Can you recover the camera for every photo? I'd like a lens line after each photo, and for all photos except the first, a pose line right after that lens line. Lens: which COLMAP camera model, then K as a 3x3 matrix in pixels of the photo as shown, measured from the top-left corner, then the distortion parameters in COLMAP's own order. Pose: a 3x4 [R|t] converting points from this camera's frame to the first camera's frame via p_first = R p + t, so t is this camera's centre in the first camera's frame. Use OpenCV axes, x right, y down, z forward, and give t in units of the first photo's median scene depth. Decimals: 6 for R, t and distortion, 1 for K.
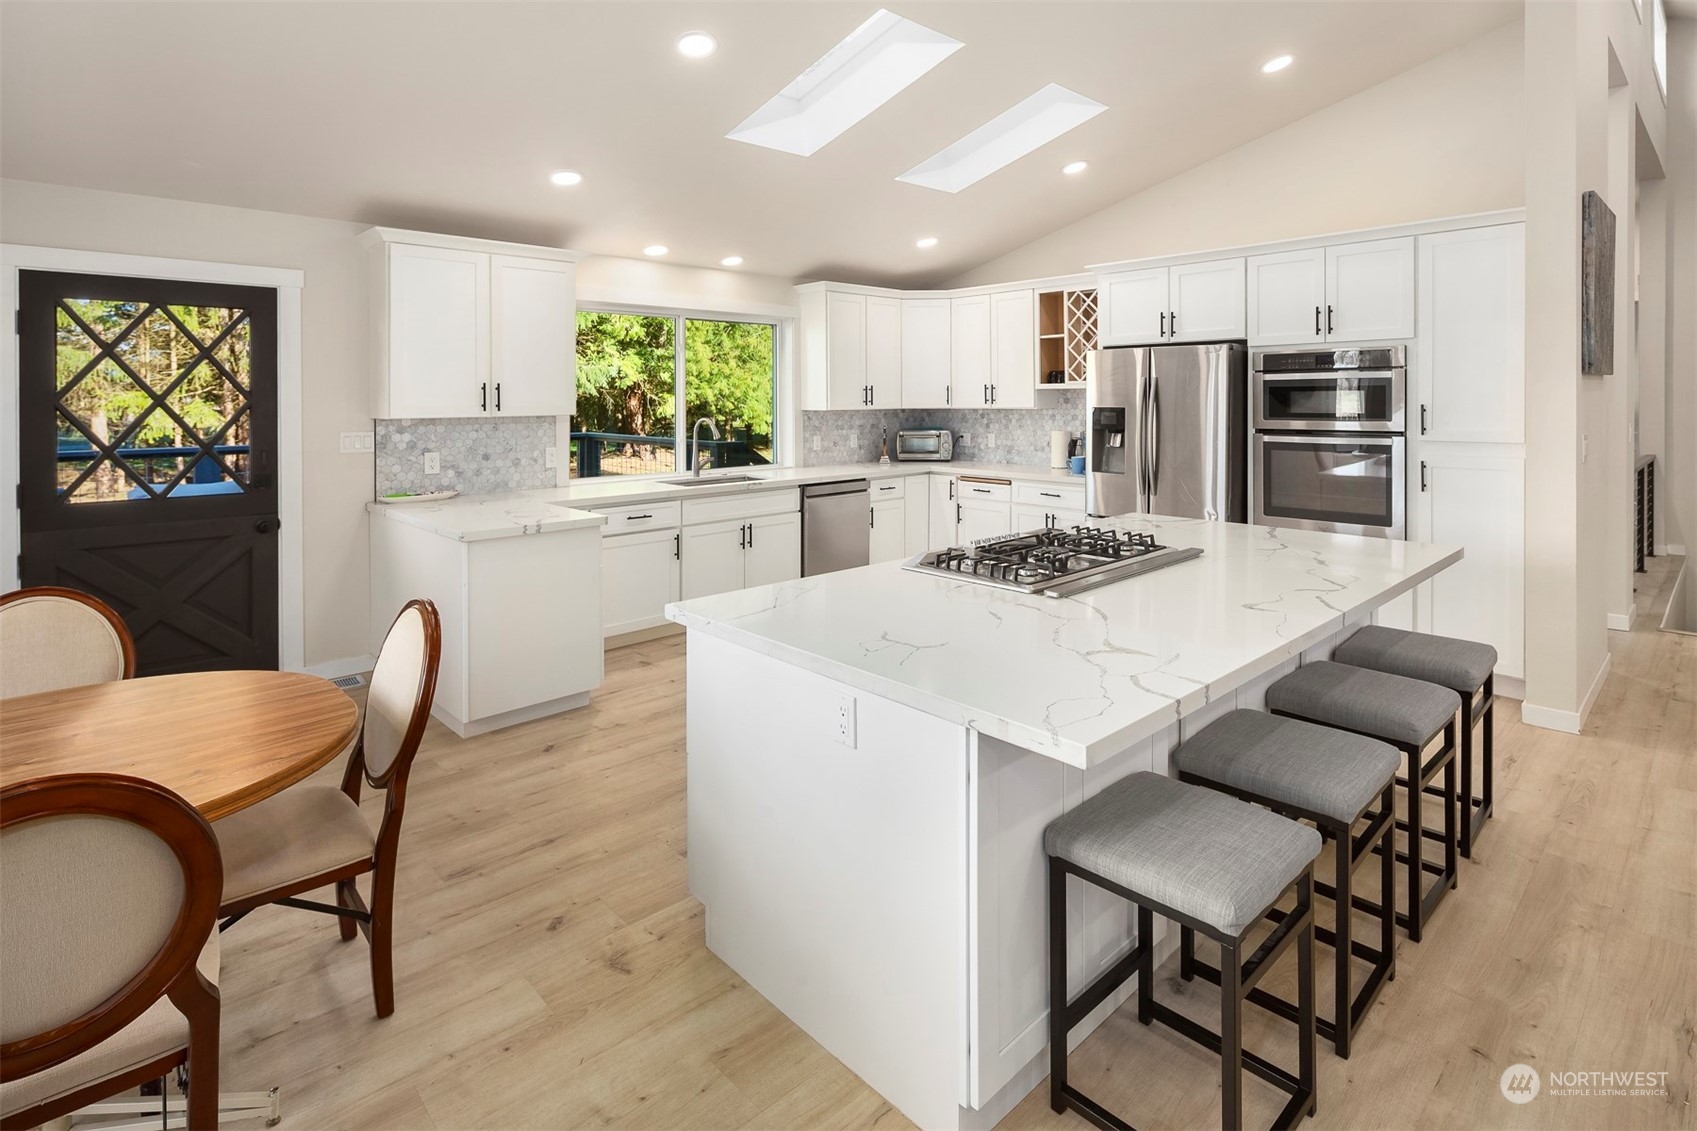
lens RADIAL K [[839.8, 0, 855.4], [0, 839.8, 420.6], [0, 0, 1]] dist [-0.006567, -0.002730]
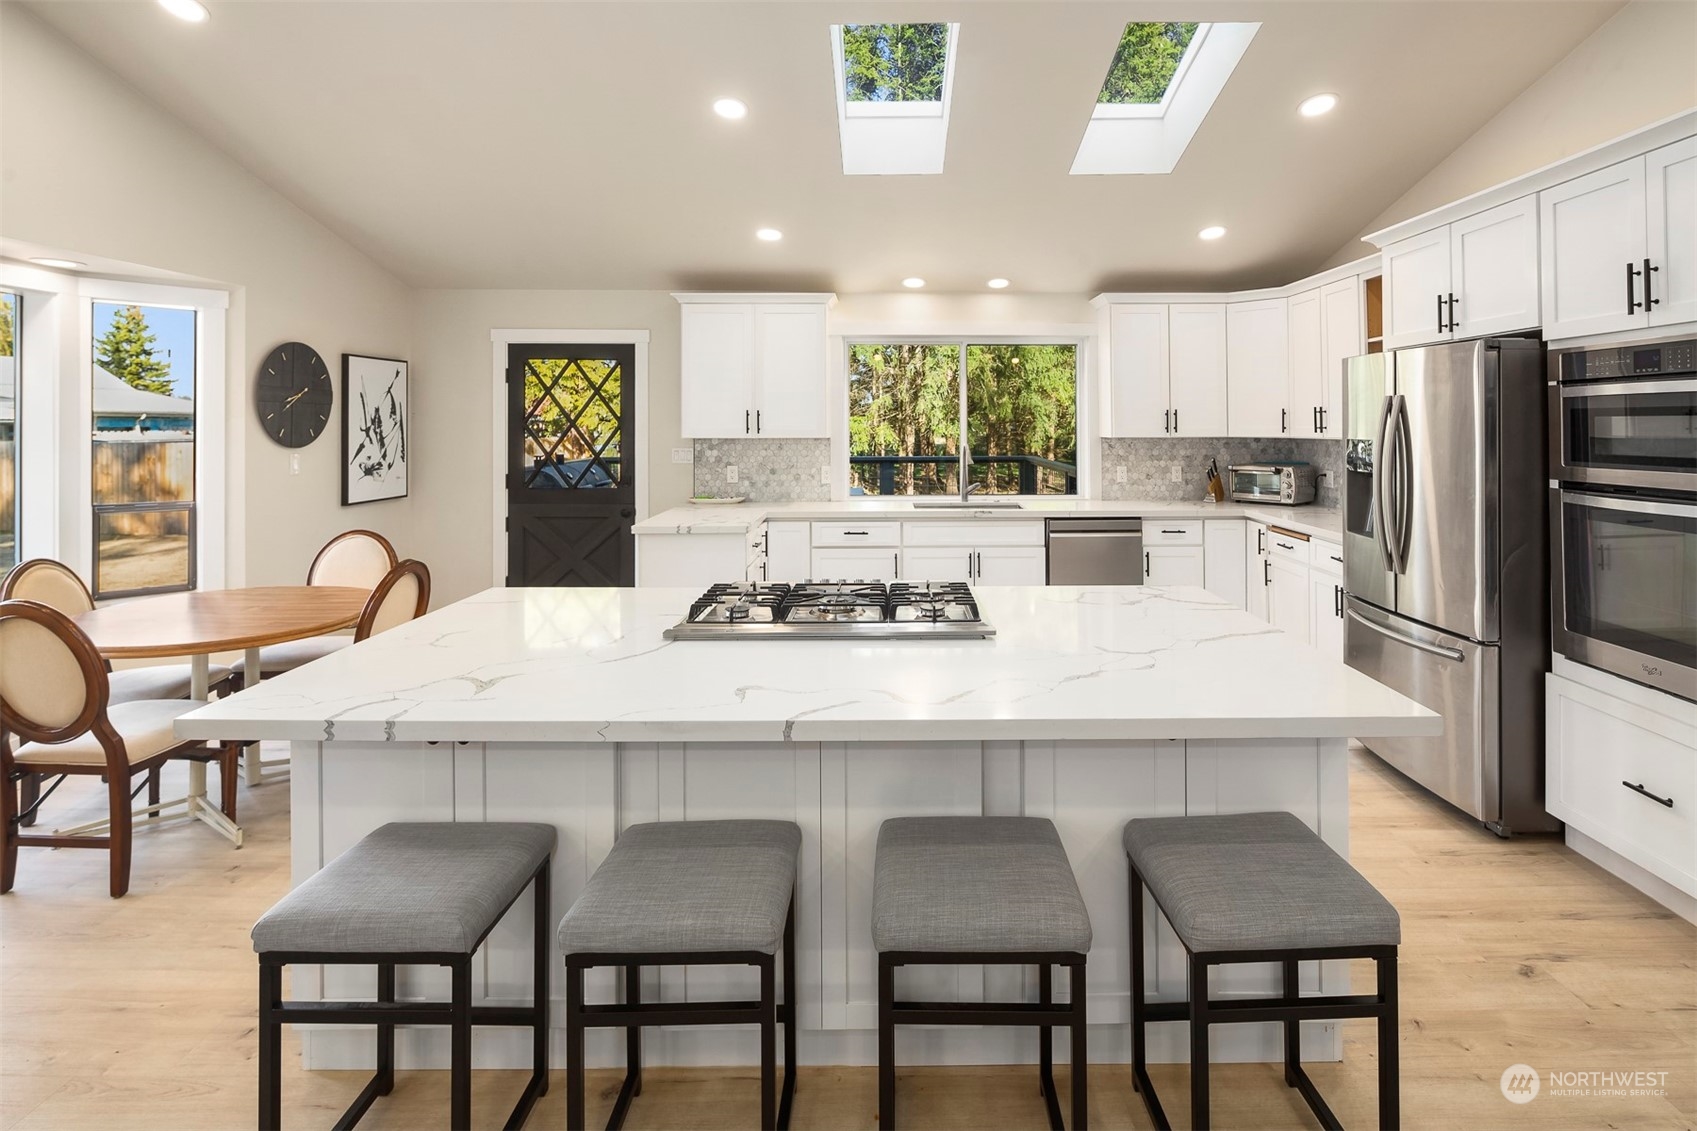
lens RADIAL K [[839.8, 0, 888.2], [0, 839.8, 441.8], [0, 0, 1]] dist [-0.006567, -0.002730]
pose [[0.721112, 0.020008, -0.692529, 0.451182], [-0.021221, 0.999752, 0.006787, -0.009661], [0.692493, 0.009802, 0.721358, 0.213869]]
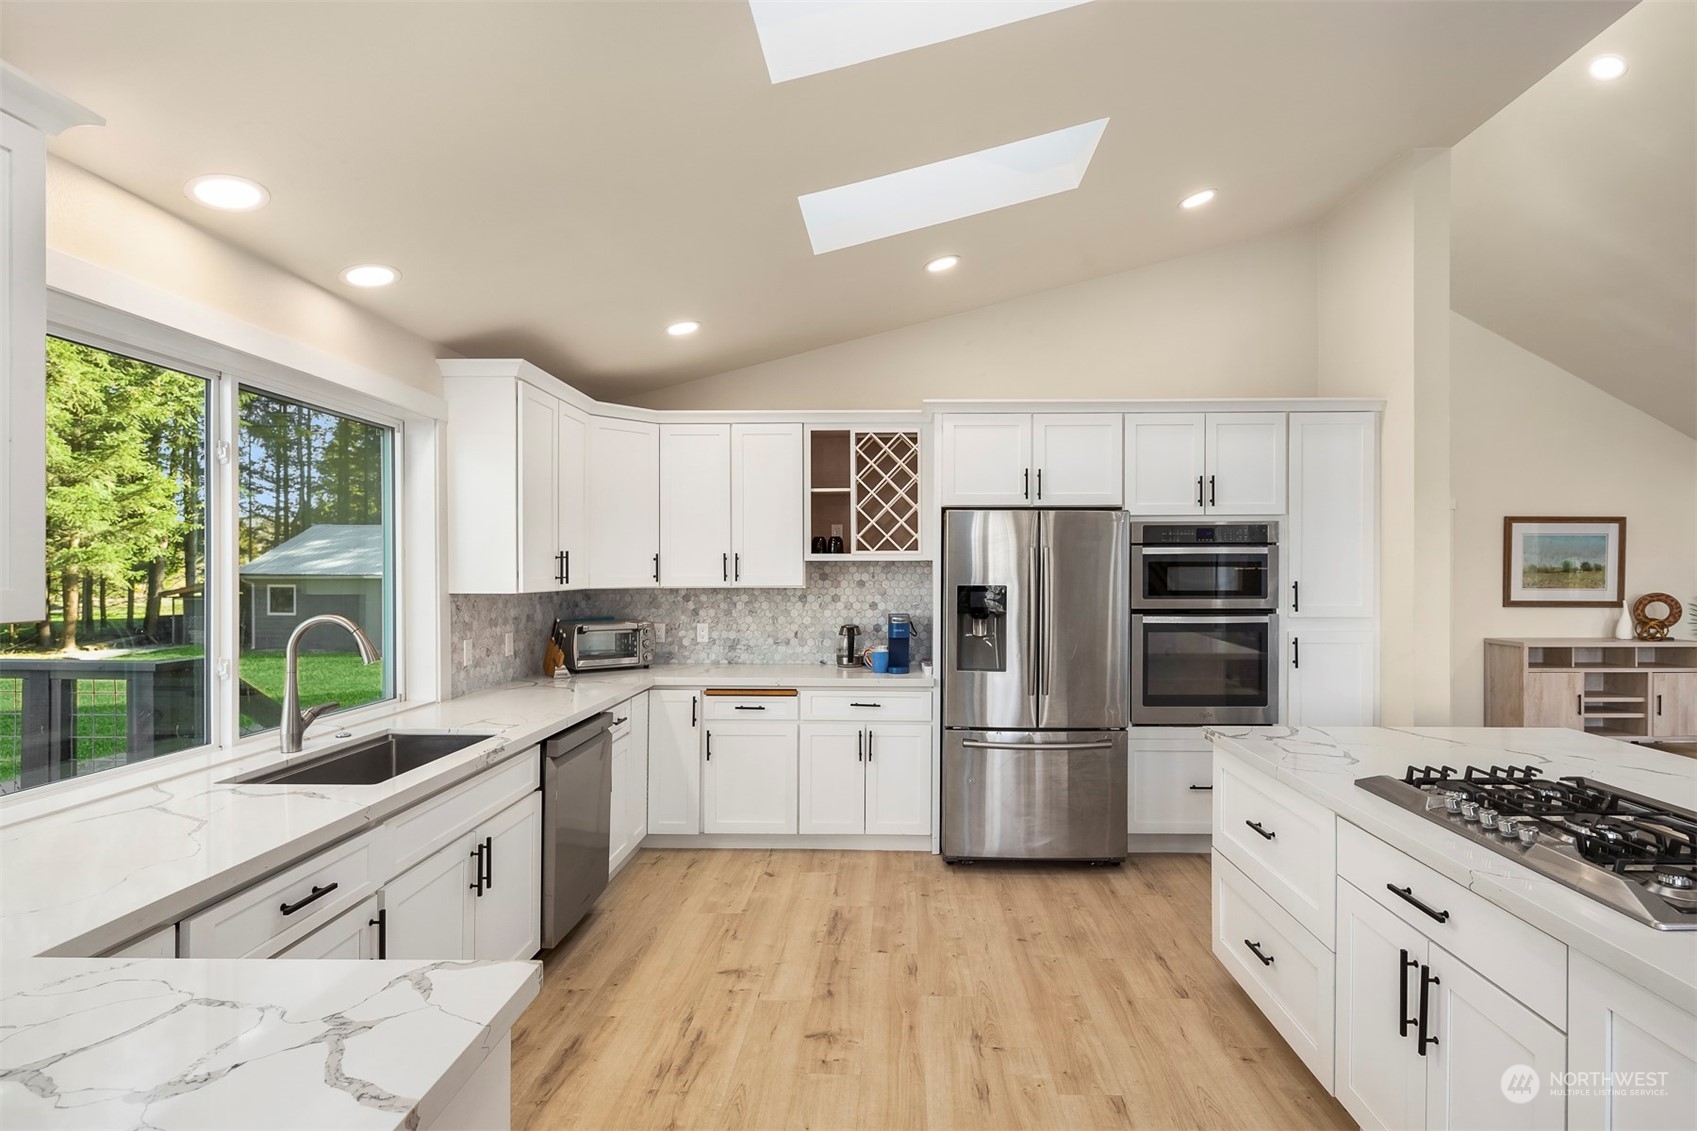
lens RADIAL K [[839.8, 0, 861.9], [0, 839.8, 582.5], [0, 0, 1]] dist [-0.006567, -0.002730]
pose [[0.697840, -0.002717, 0.716249, -0.297469], [0.014828, 0.999833, -0.010654, -0.010961], [-0.716101, 0.018055, 0.697764, 0.493543]]
